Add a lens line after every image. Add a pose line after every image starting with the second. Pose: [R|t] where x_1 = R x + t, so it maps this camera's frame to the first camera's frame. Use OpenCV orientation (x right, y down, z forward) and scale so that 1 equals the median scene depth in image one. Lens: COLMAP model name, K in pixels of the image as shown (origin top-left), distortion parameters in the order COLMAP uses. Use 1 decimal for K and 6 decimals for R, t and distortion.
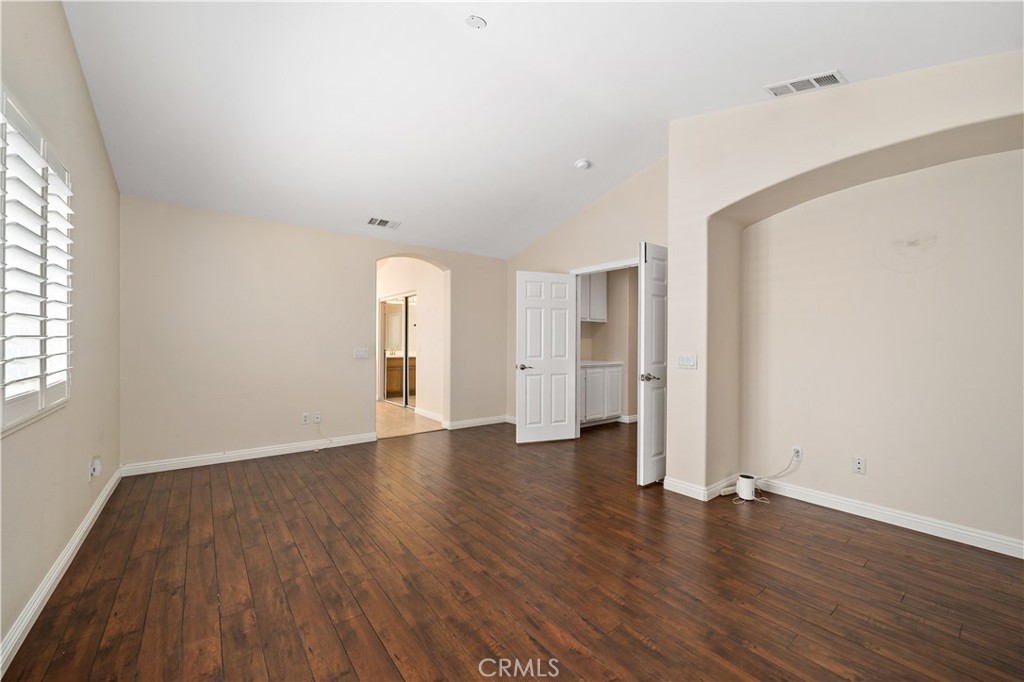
lens RADIAL K [[414.9, 0, 520.2], [0, 414.9, 344.8], [0, 0, 1]] dist [0.003500, -0.000919]
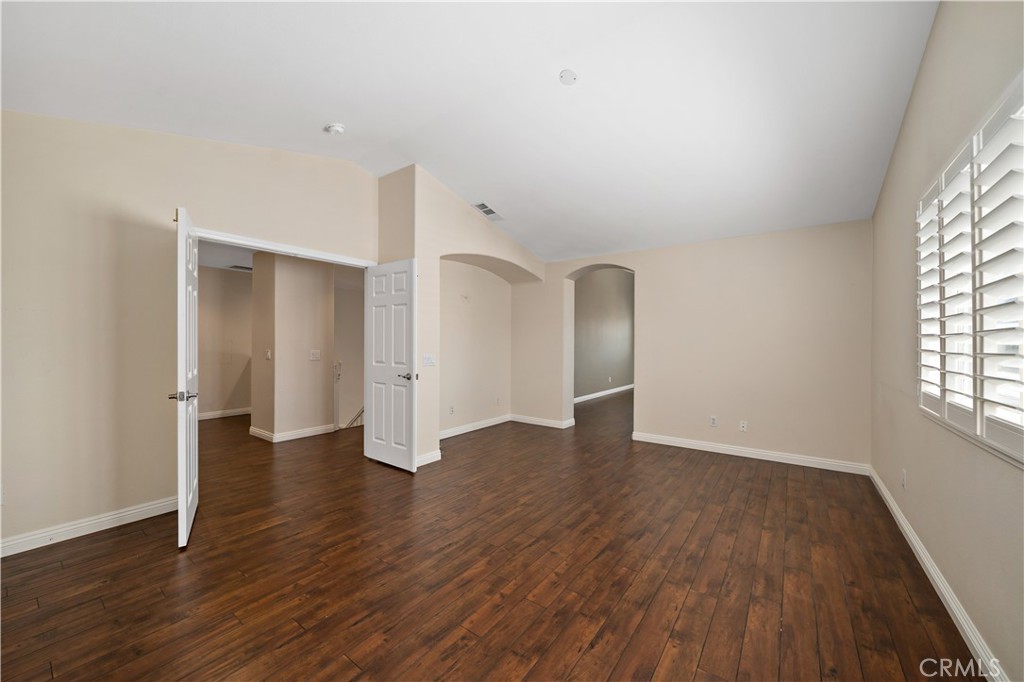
lens RADIAL K [[372.6, 0, 517.0], [0, 372.6, 341.1], [0, 0, 1]] dist [-0.003379, 0.000024]
pose [[-0.271043, -0.002238, 0.962565, -1.123106], [-0.002149, 0.999996, 0.001720, -0.031631], [-0.962565, -0.001603, -0.271047, 1.477819]]
